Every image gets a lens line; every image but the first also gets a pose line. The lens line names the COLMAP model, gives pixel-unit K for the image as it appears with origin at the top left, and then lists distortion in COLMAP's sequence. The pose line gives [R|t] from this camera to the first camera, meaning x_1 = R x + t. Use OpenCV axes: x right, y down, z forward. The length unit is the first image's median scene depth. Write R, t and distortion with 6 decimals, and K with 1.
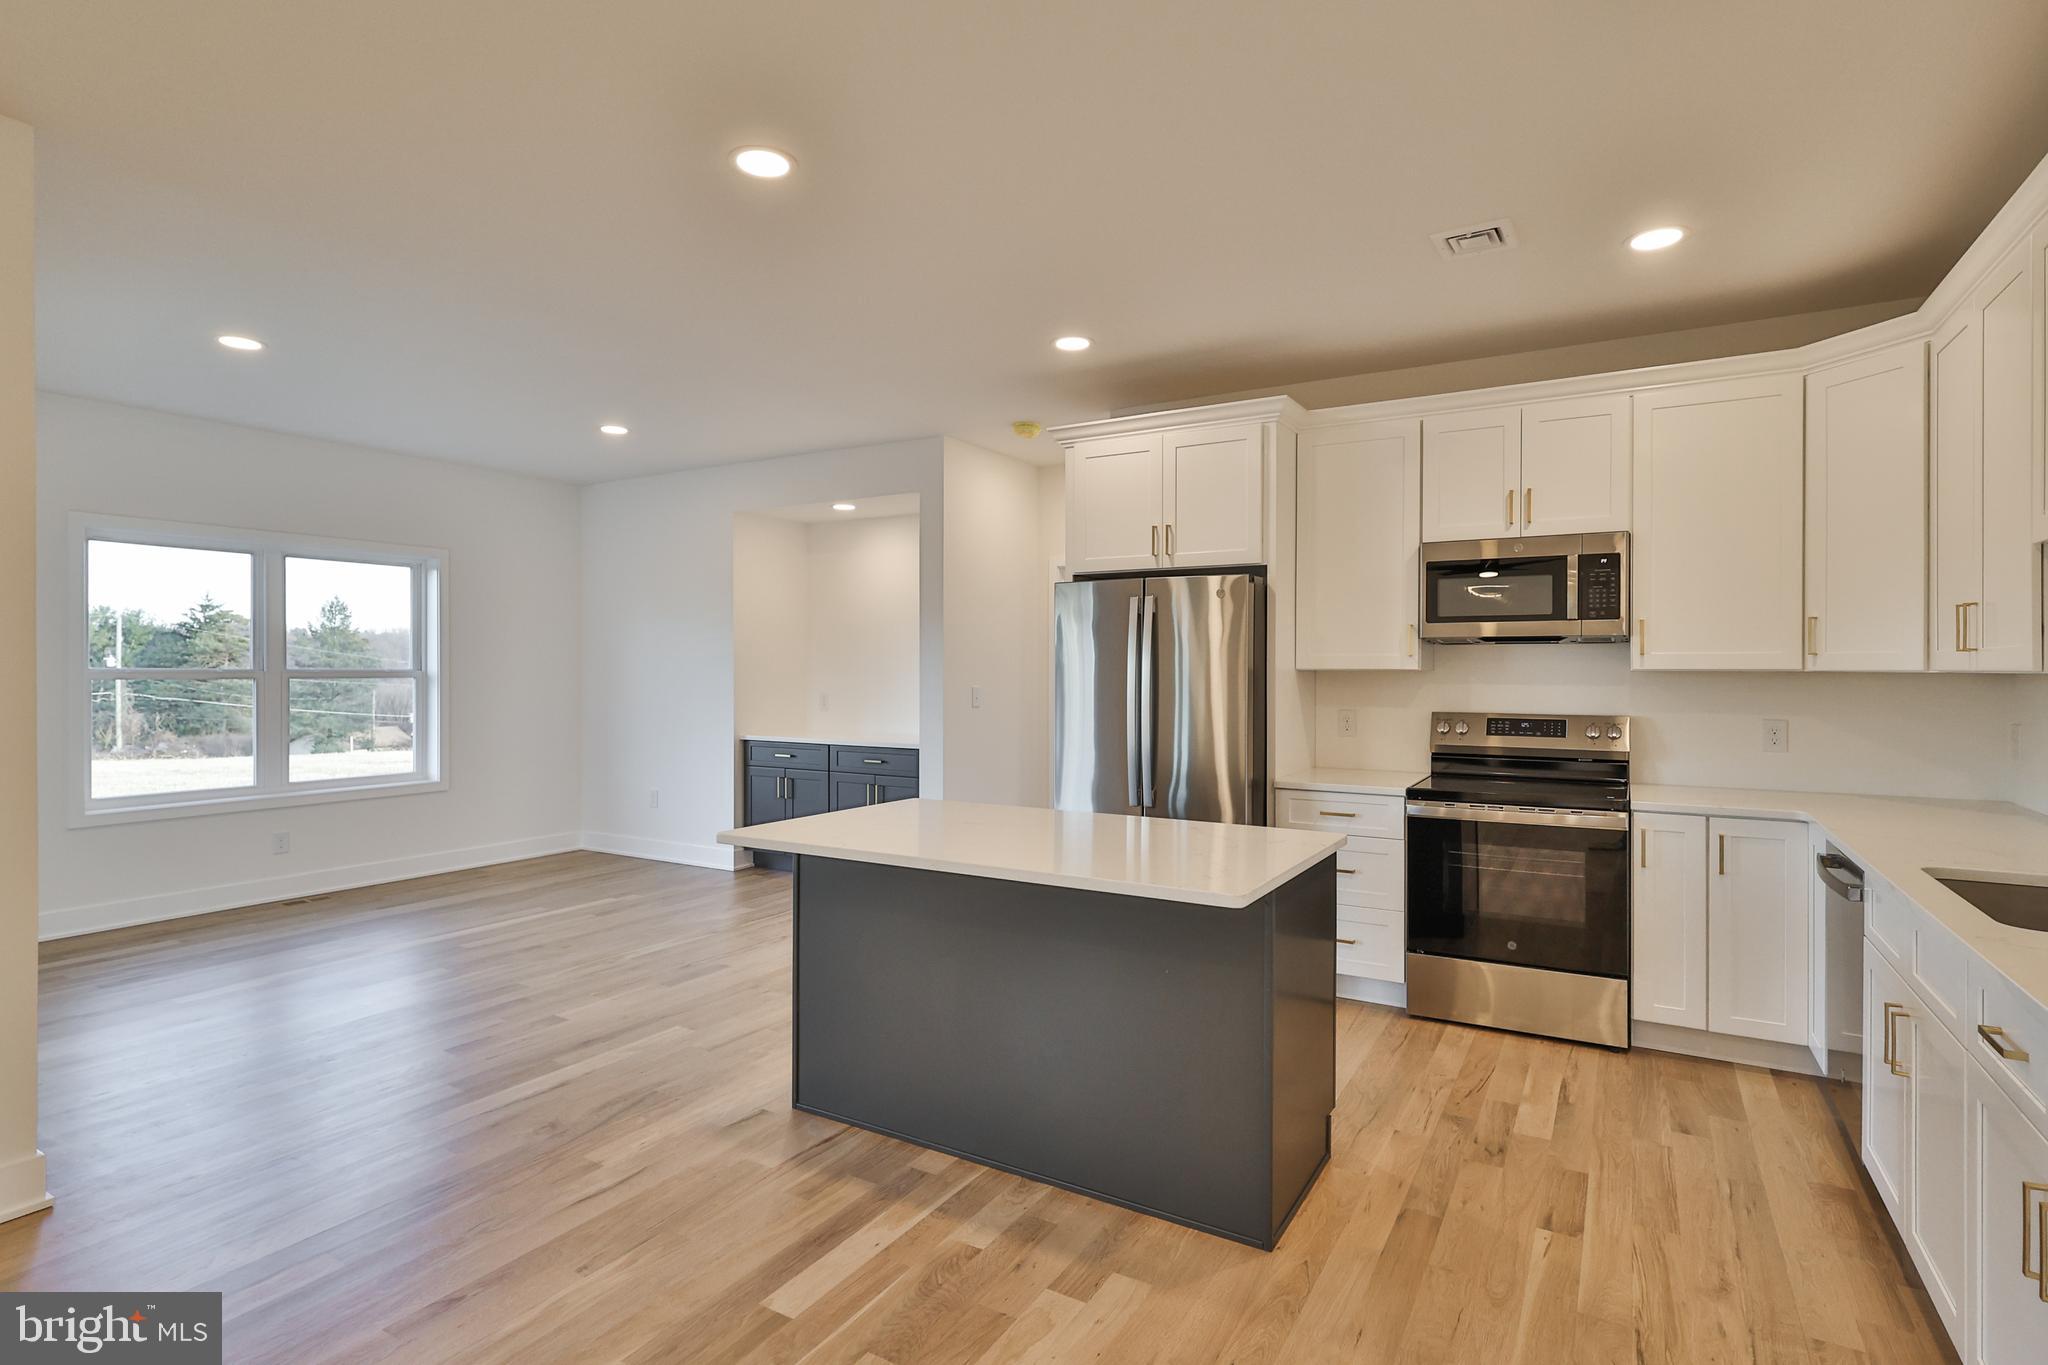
lens RADIAL K [[1011.4, 0, 1026.6], [0, 1011.4, 673.4], [0, 0, 1]] dist [-0.000097, 0.000688]
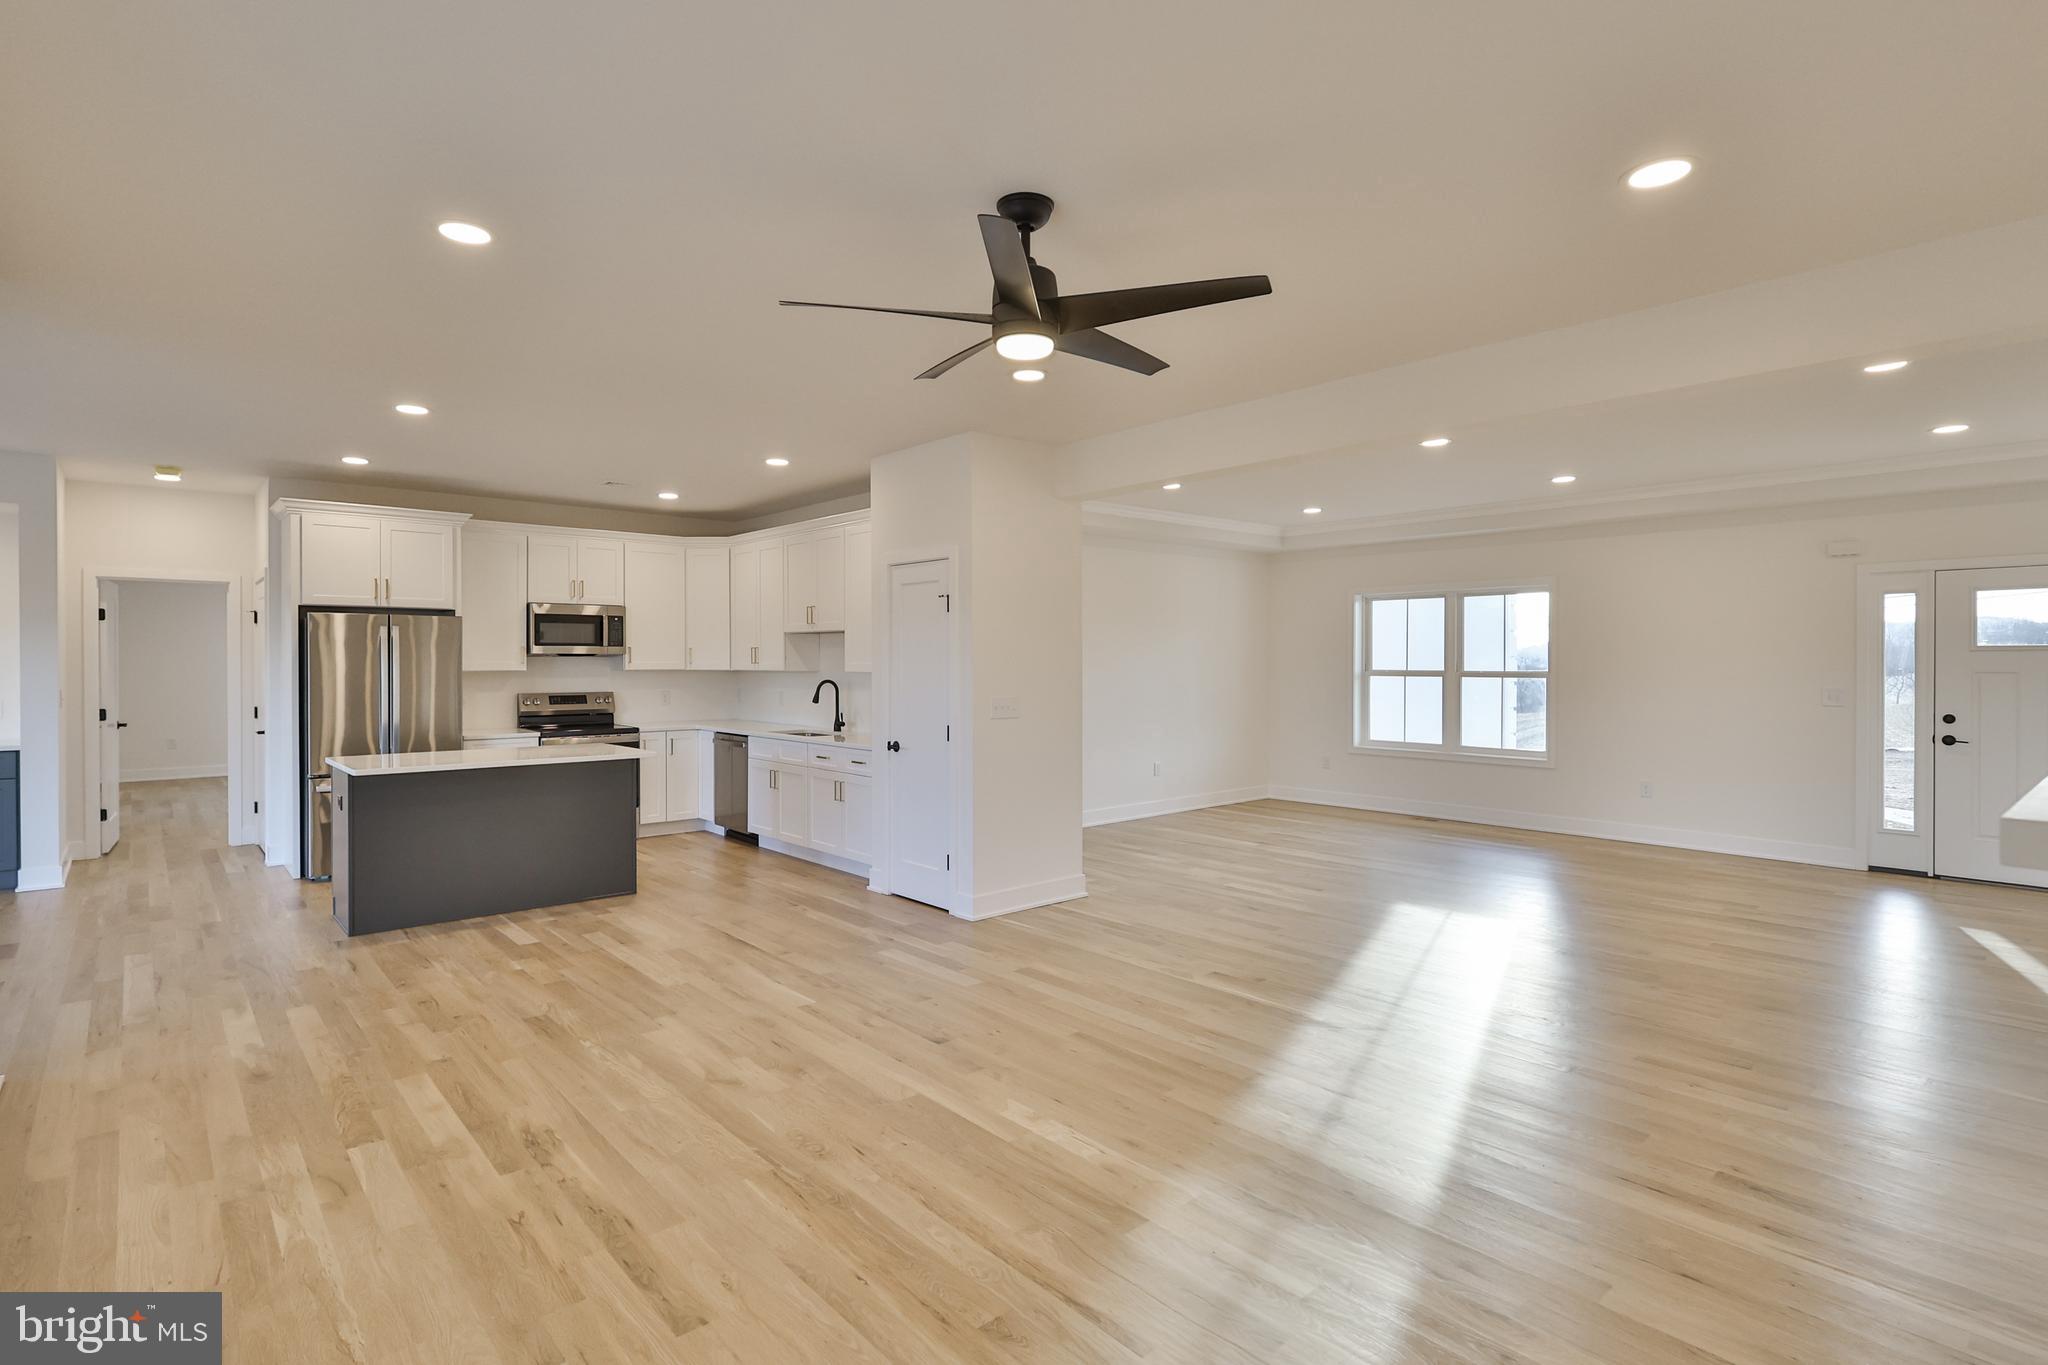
lens RADIAL K [[1044.6, 0, 1032.8], [0, 1044.6, 665.1], [0, 0, 1]] dist [0.000566, 0.000183]
pose [[0.295539, -0.005566, 0.955314, -1.202314], [0.004257, 0.999981, 0.004510, -0.019081], [-0.955321, 0.002734, 0.295557, -0.467424]]
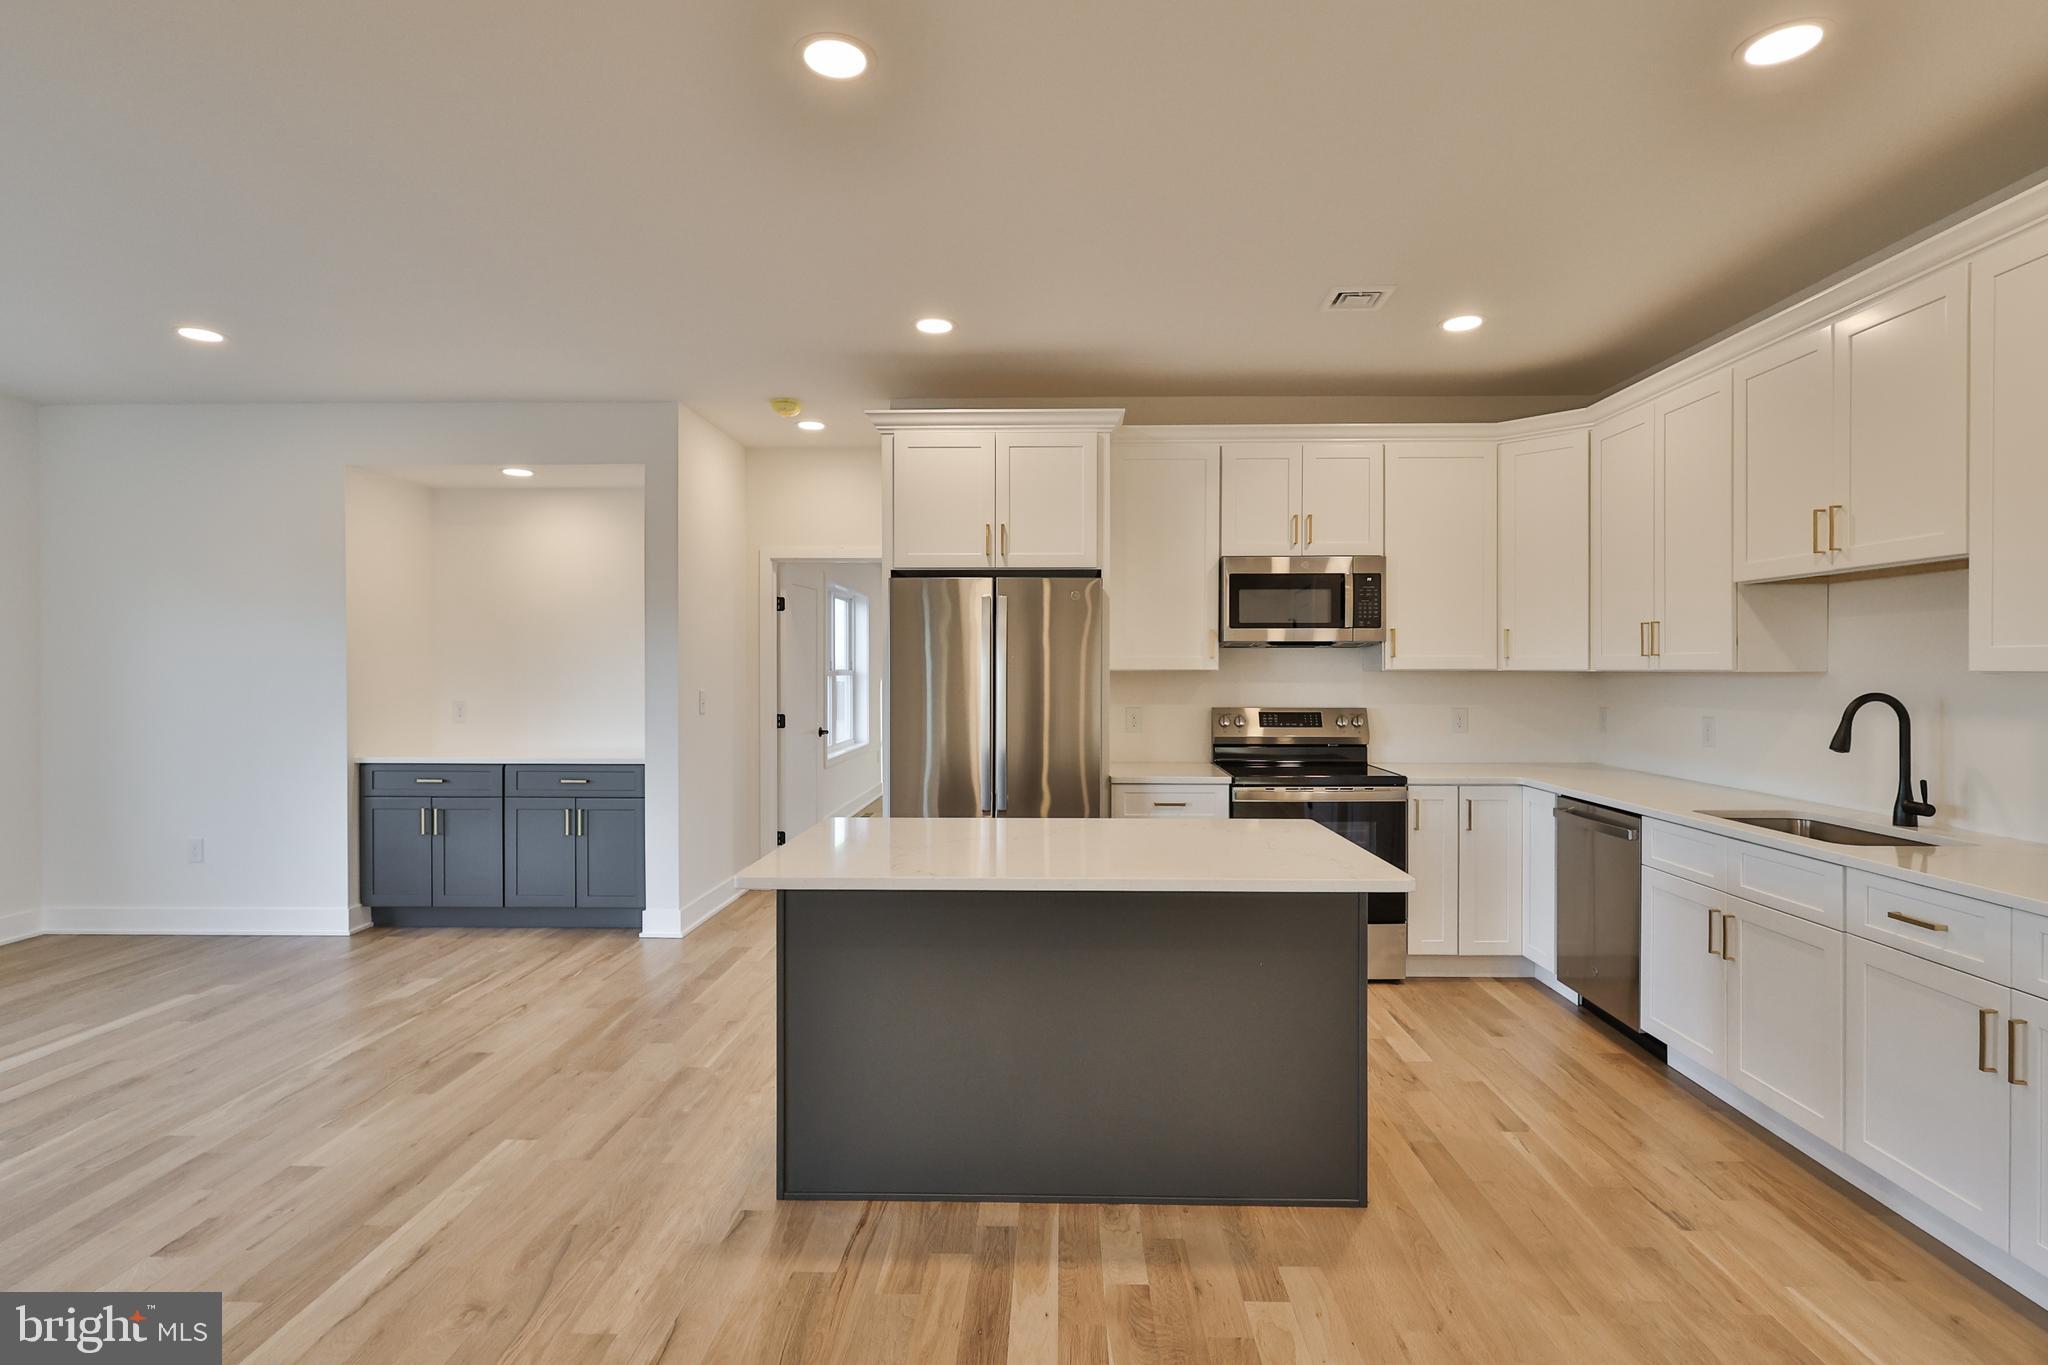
lens RADIAL K [[1011.4, 0, 1026.6], [0, 1011.4, 673.4], [0, 0, 1]] dist [-0.000097, 0.000688]
pose [[0.873073, -0.003400, 0.487577, -0.350395], [0.004089, 0.999992, -0.000349, -0.000526], [-0.487572, 0.002298, 0.873080, 0.134274]]
